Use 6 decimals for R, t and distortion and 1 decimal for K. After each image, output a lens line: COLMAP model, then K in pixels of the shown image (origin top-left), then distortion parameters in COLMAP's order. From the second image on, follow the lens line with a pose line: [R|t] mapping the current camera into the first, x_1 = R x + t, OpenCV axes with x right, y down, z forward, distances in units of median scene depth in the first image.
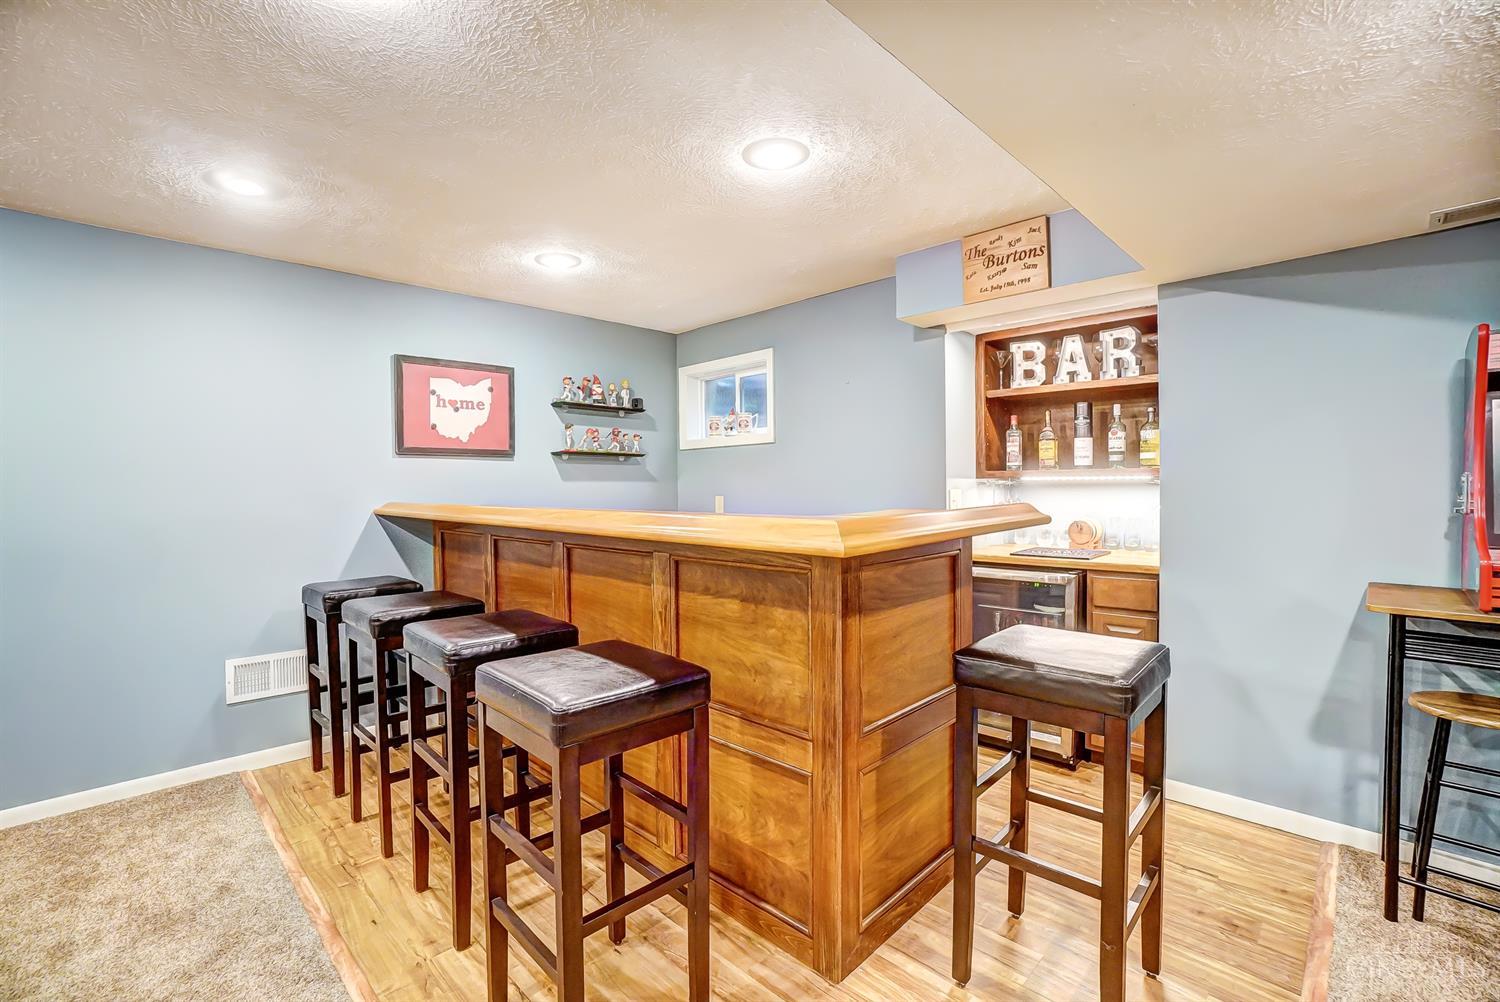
lens RADIAL K [[667.3, 0, 755.1], [0, 667.3, 494.2], [0, 0, 1]] dist [-0.017406, -0.000047]
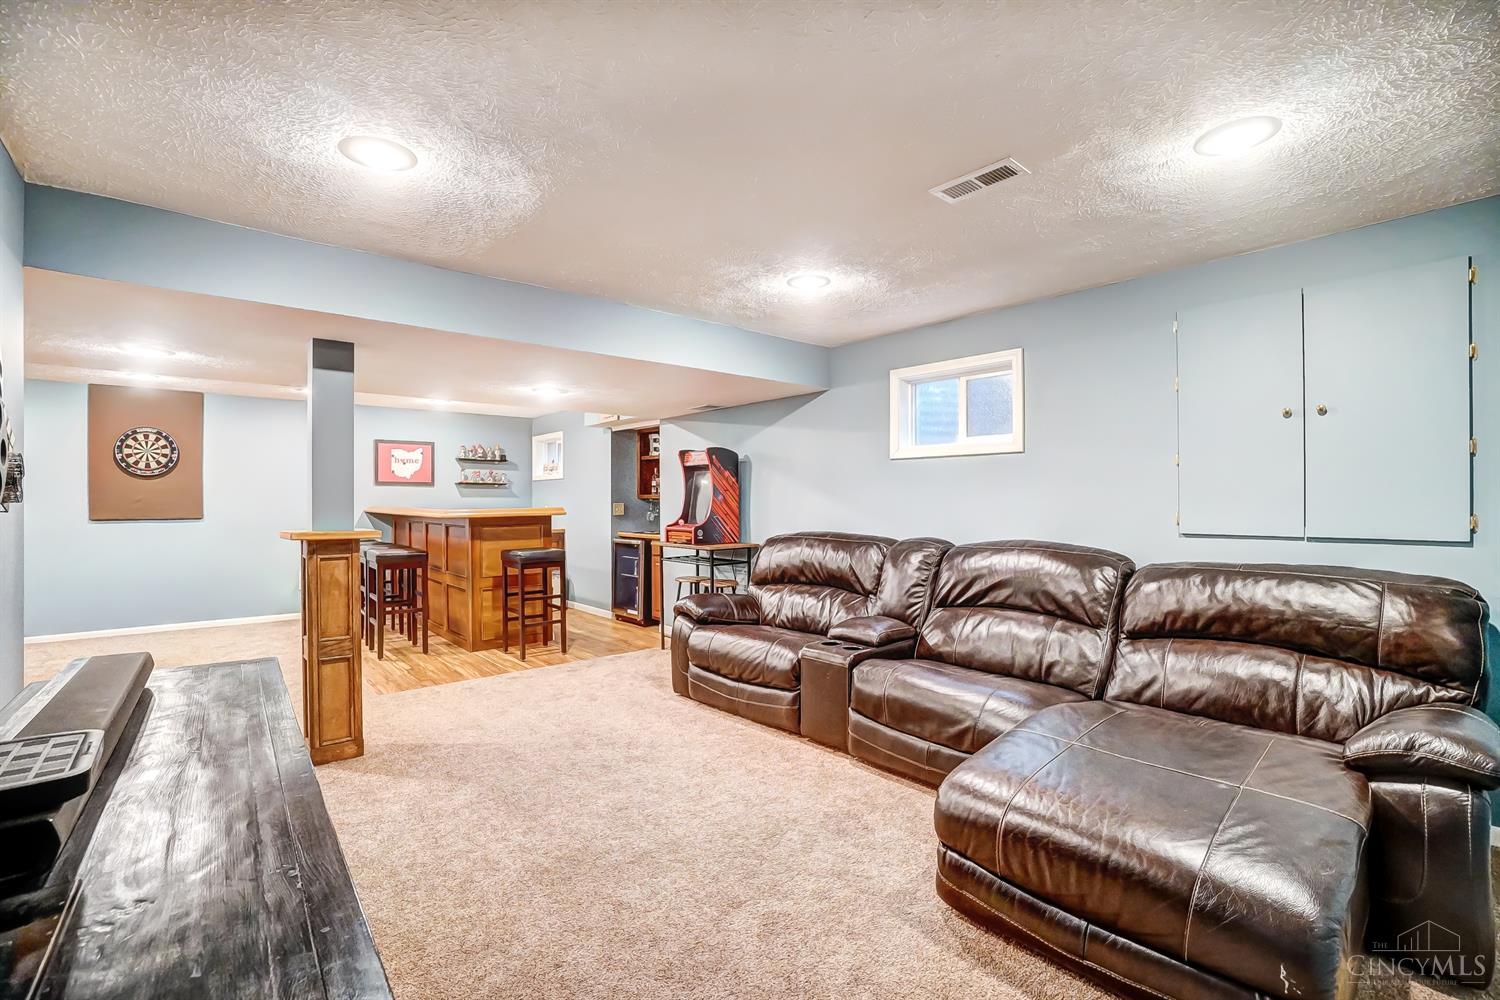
lens RADIAL K [[661.9, 0, 748.7], [0, 661.9, 501.4], [0, 0, 1]] dist [-0.050231, 0.010784]
pose [[0.996822, 0.011222, -0.078864, 0.798545], [-0.012474, 0.999804, -0.015394, 0.012843], [0.078676, 0.016329, 0.996766, -0.976223]]
